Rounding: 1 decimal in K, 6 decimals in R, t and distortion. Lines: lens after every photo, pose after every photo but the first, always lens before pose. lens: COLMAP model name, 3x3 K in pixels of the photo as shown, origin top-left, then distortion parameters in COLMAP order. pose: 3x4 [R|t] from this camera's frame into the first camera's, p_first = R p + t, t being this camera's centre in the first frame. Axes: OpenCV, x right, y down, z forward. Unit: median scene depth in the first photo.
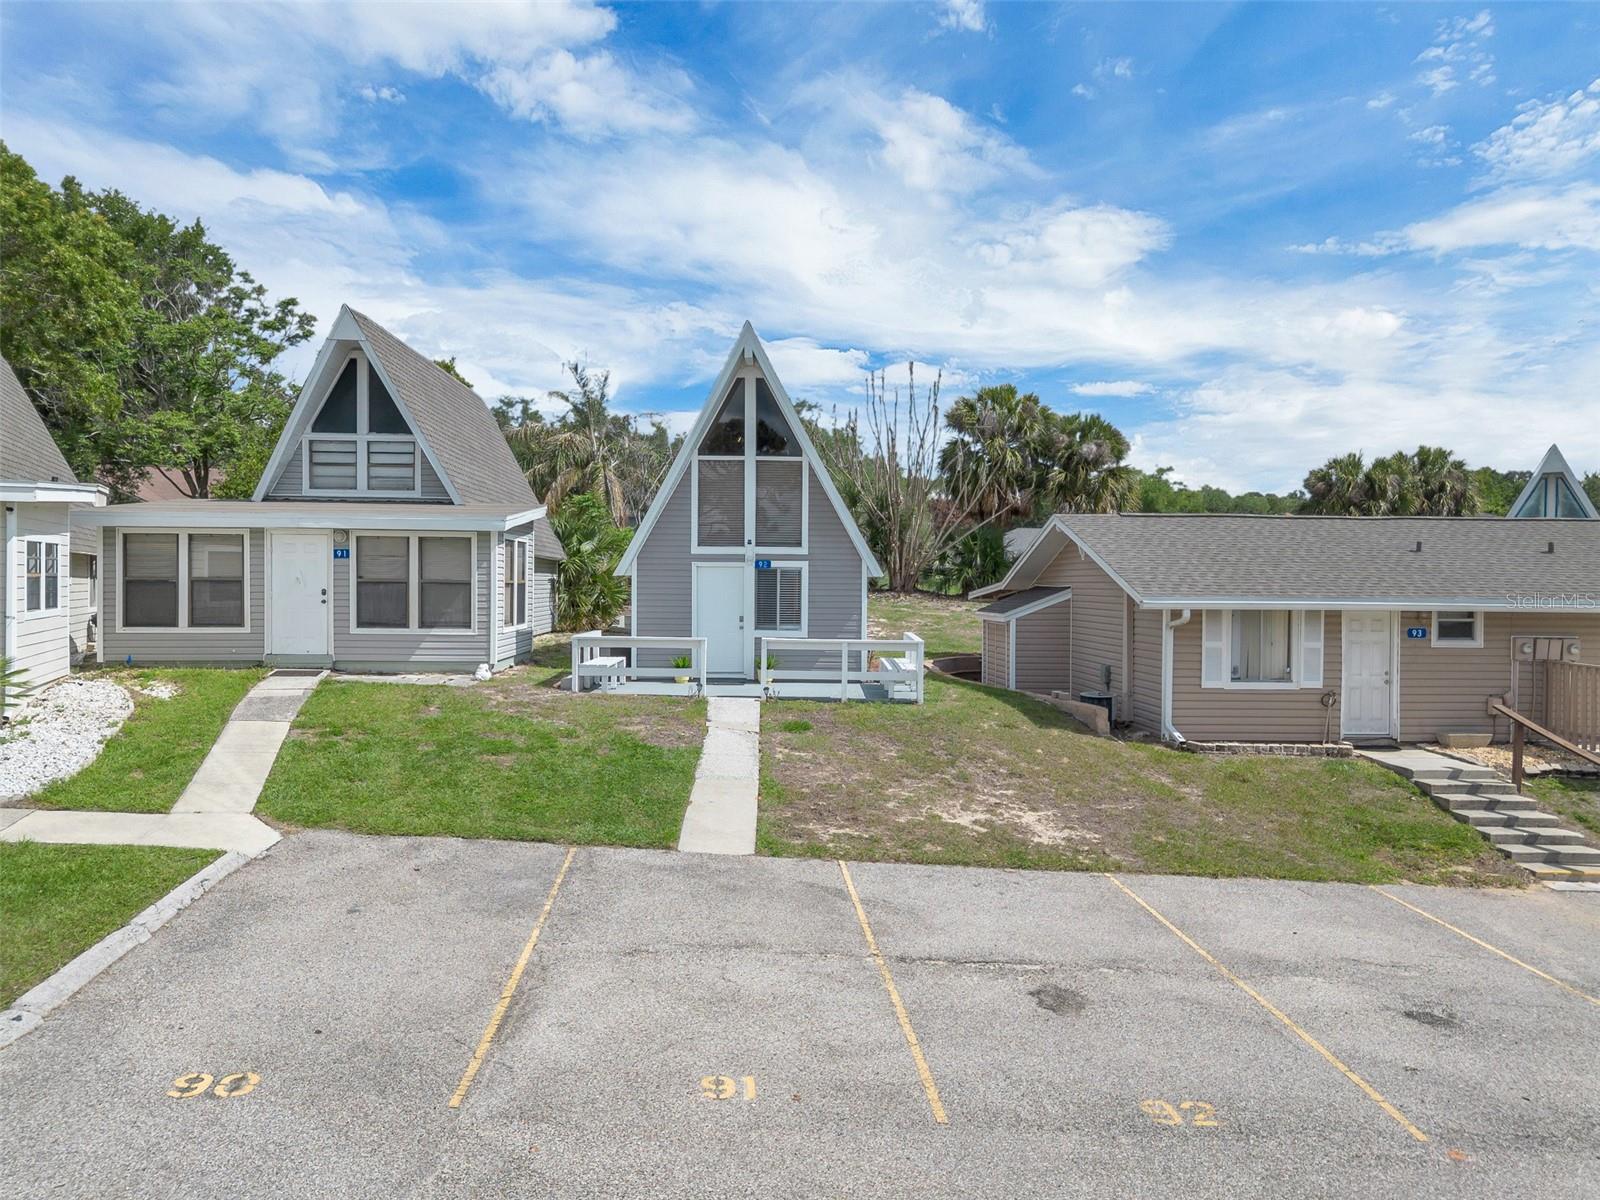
lens RADIAL K [[1134.1, 0, 800.0], [0, 1134.1, 600.0], [0, 0, 1]] dist [0.064779, -0.071239]
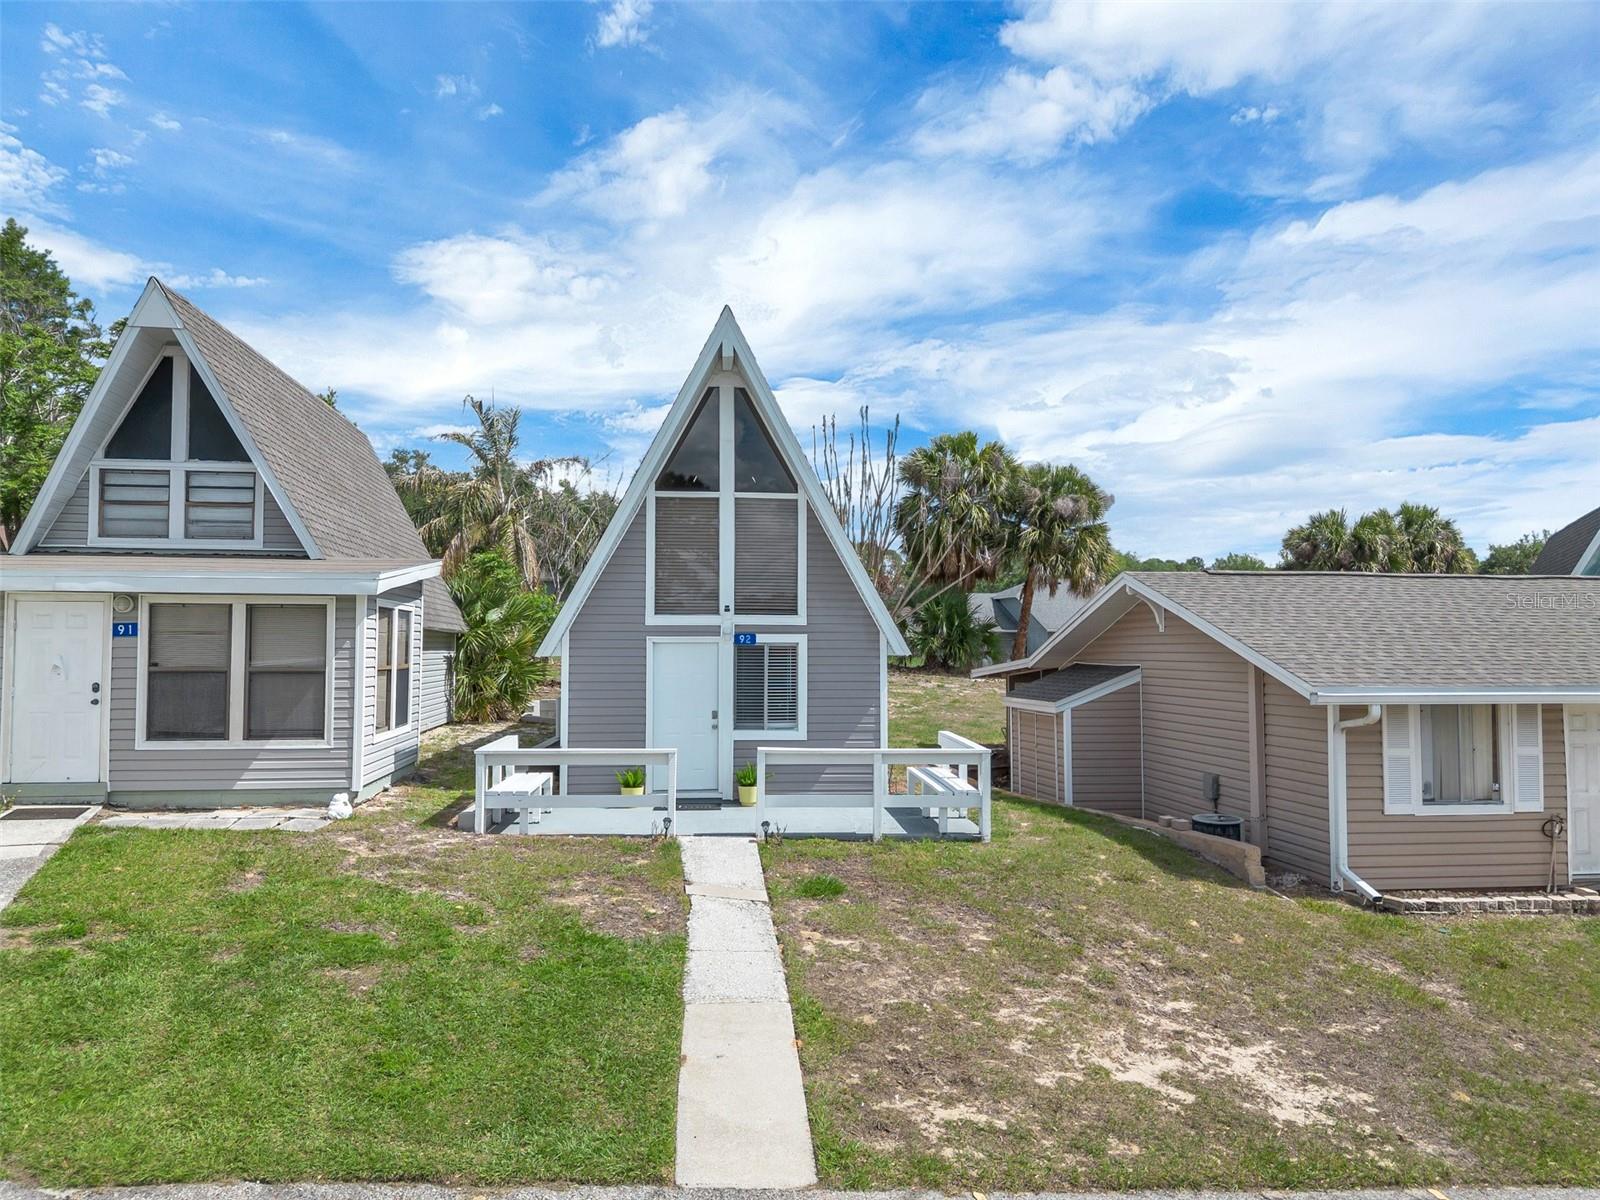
lens RADIAL K [[1134.1, 0, 800.0], [0, 1134.1, 600.0], [0, 0, 1]] dist [0.064779, -0.071239]
pose [[0.996557, -0.002480, 0.082868, -0.062791], [0.007285, 0.998306, -0.057726, -0.015973], [-0.082584, 0.058131, 0.994887, 0.294724]]
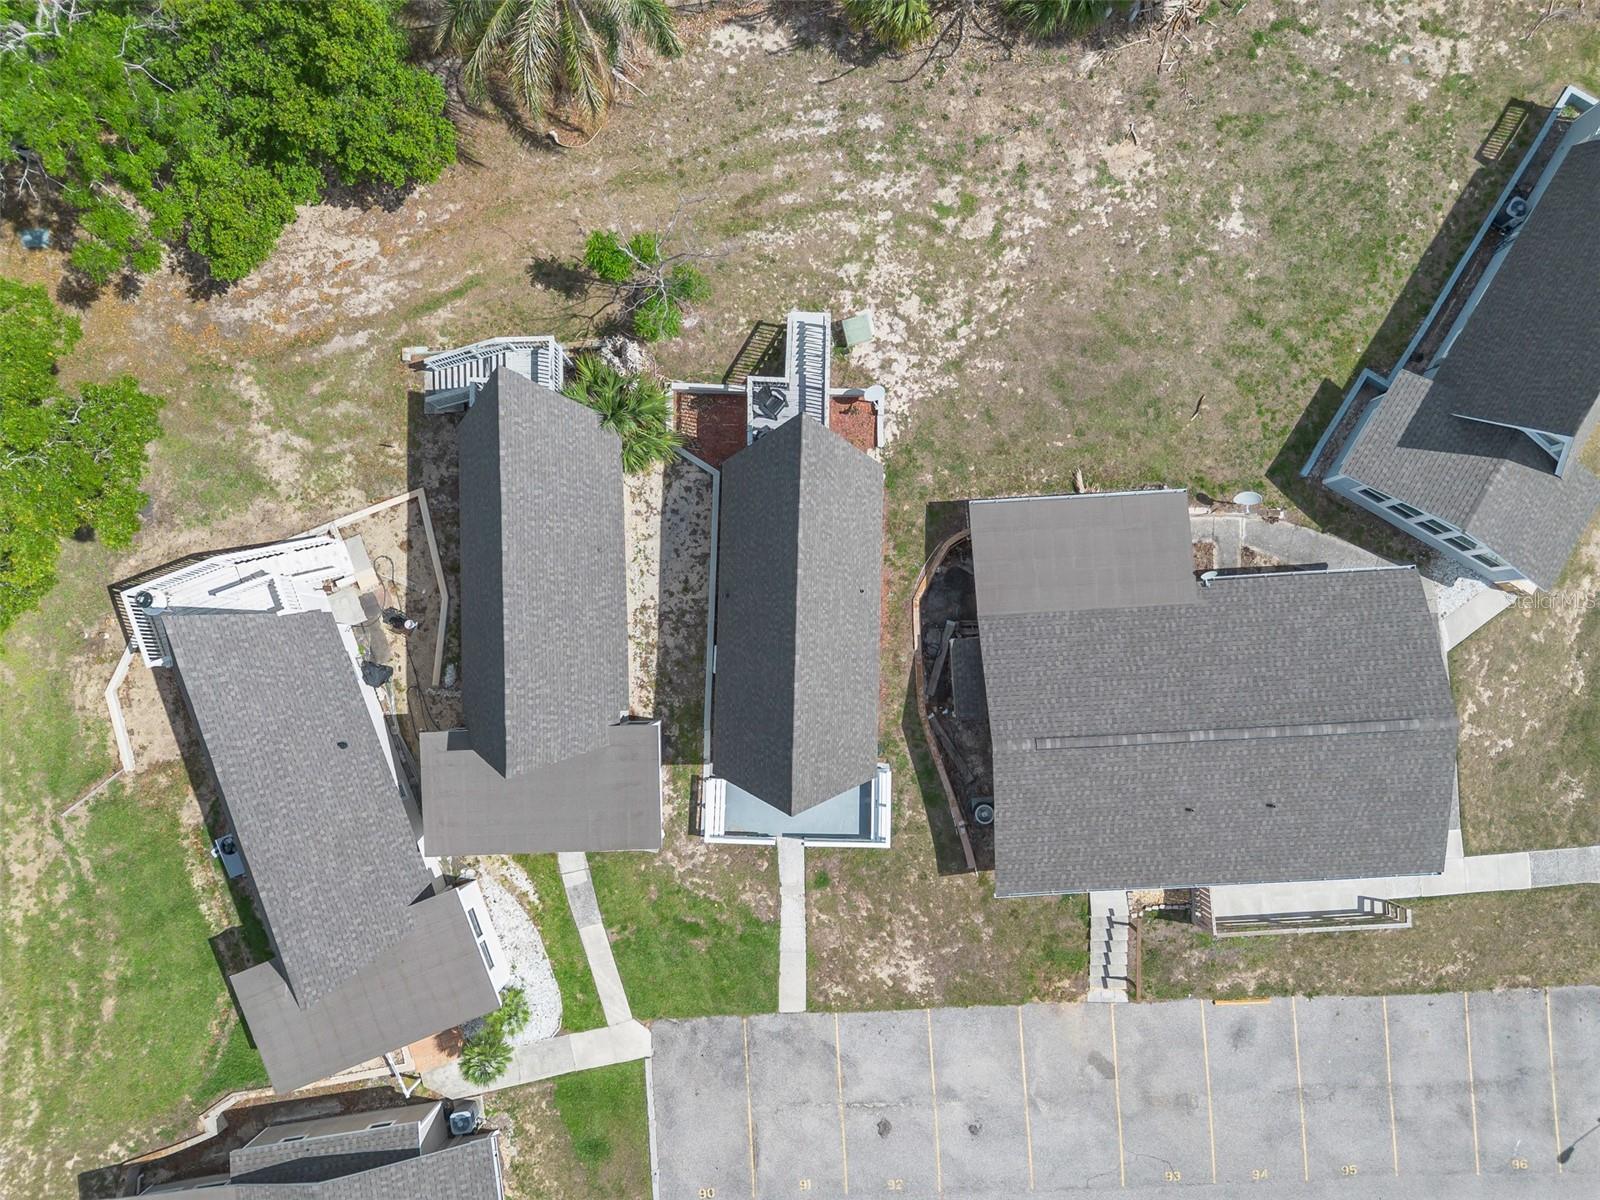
lens RADIAL K [[1134.1, 0, 800.0], [0, 1134.1, 600.0], [0, 0, 1]] dist [0.064779, -0.071239]
pose [[0.999762, 0.014972, -0.015896, -0.016684], [0.014865, 0.066630, 0.997667, -1.827230], [0.015997, -0.997665, 0.066391, 1.236177]]
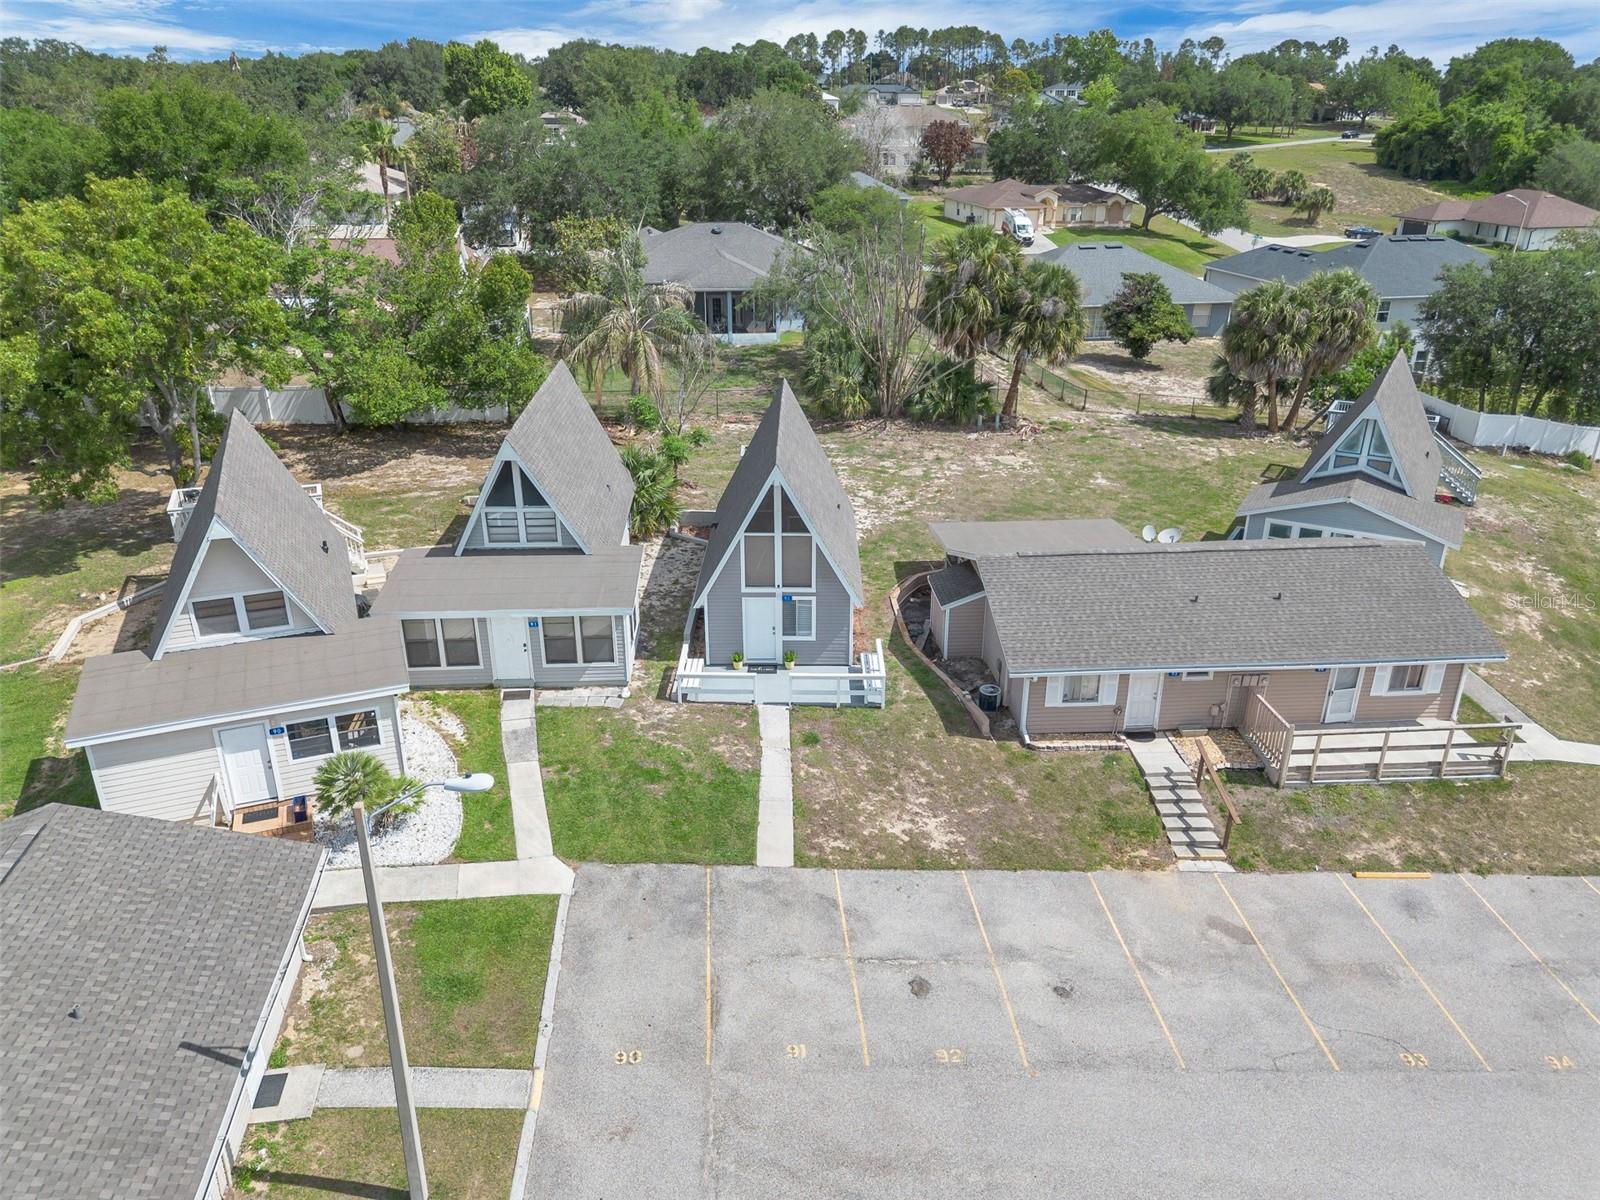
lens RADIAL K [[1134.1, 0, 800.0], [0, 1134.1, 600.0], [0, 0, 1]] dist [0.064779, -0.071239]
pose [[0.999956, -0.009375, -0.000023, -0.016176], [0.008683, 0.925184, 0.379418, -0.680787], [-0.003536, -0.379402, 0.925225, -0.495946]]
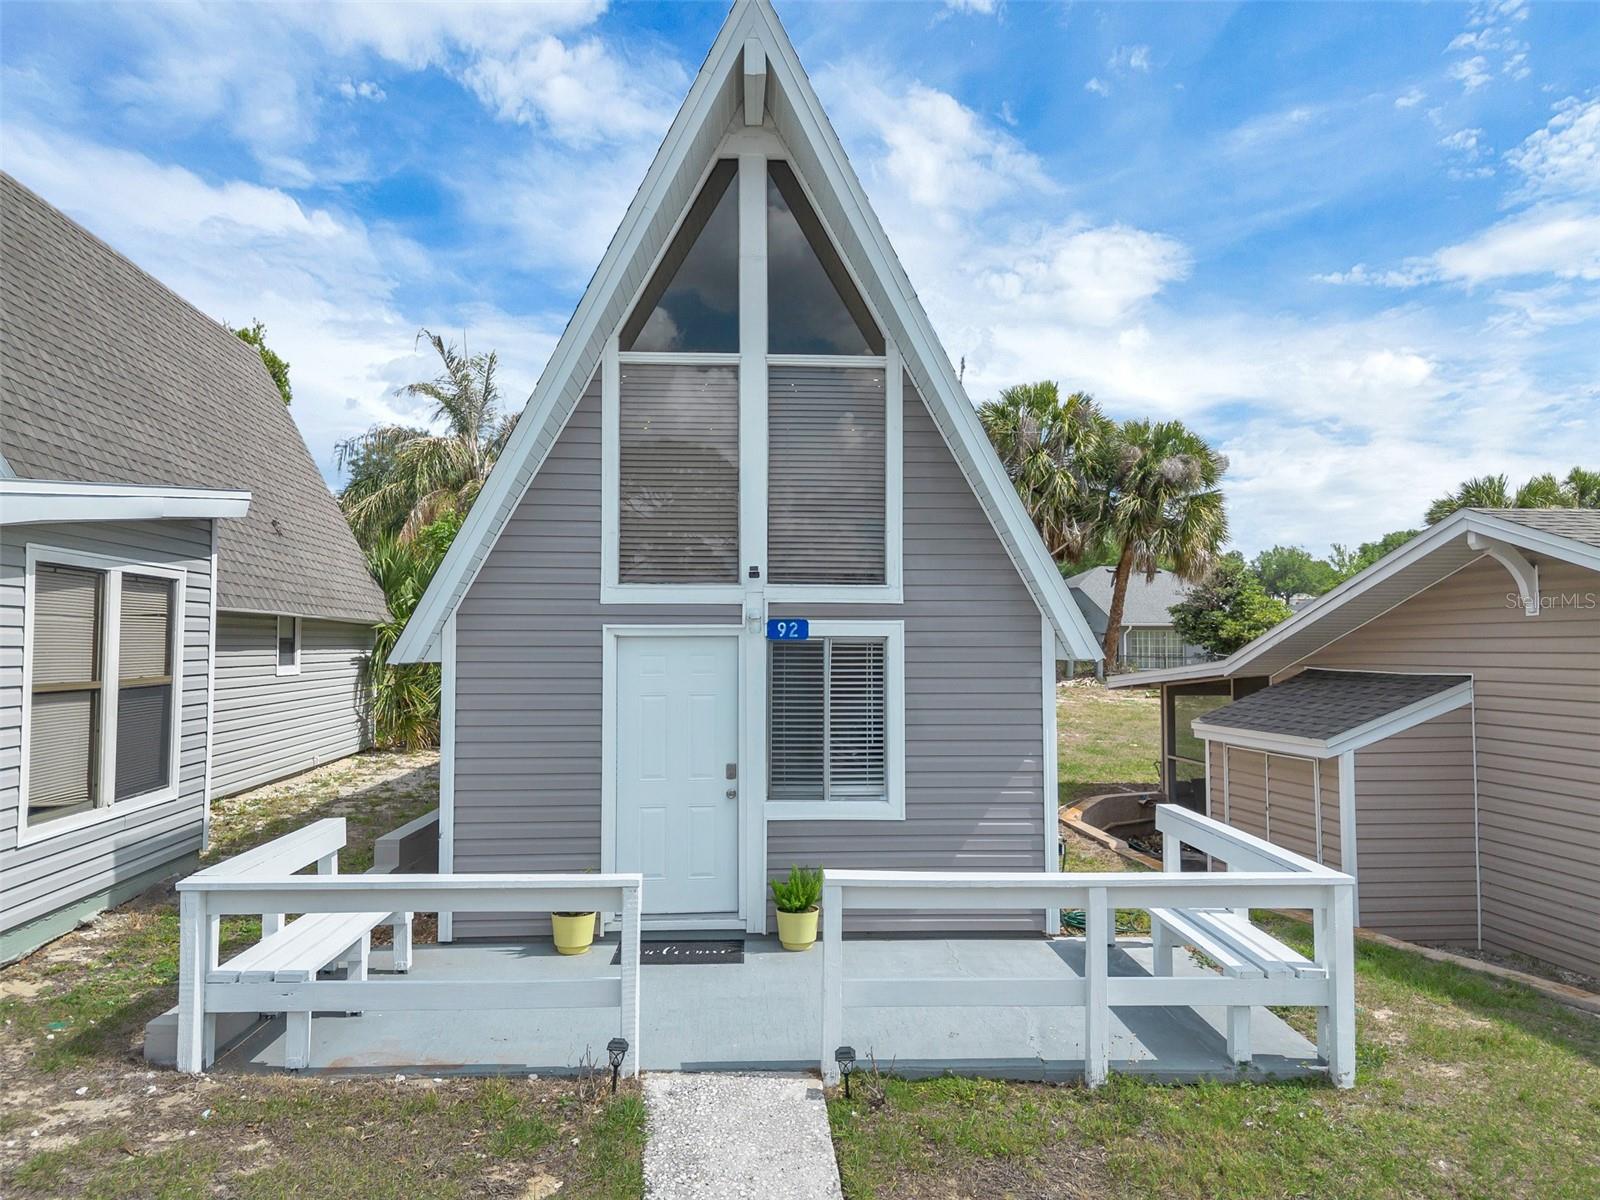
lens RADIAL K [[1134.1, 0, 800.0], [0, 1134.1, 600.0], [0, 0, 1]] dist [0.064779, -0.071239]
pose [[0.998260, -0.005089, 0.058748, -0.055784], [0.008325, 0.998453, -0.054968, -0.022289], [-0.058377, 0.055362, 0.996758, 0.666468]]
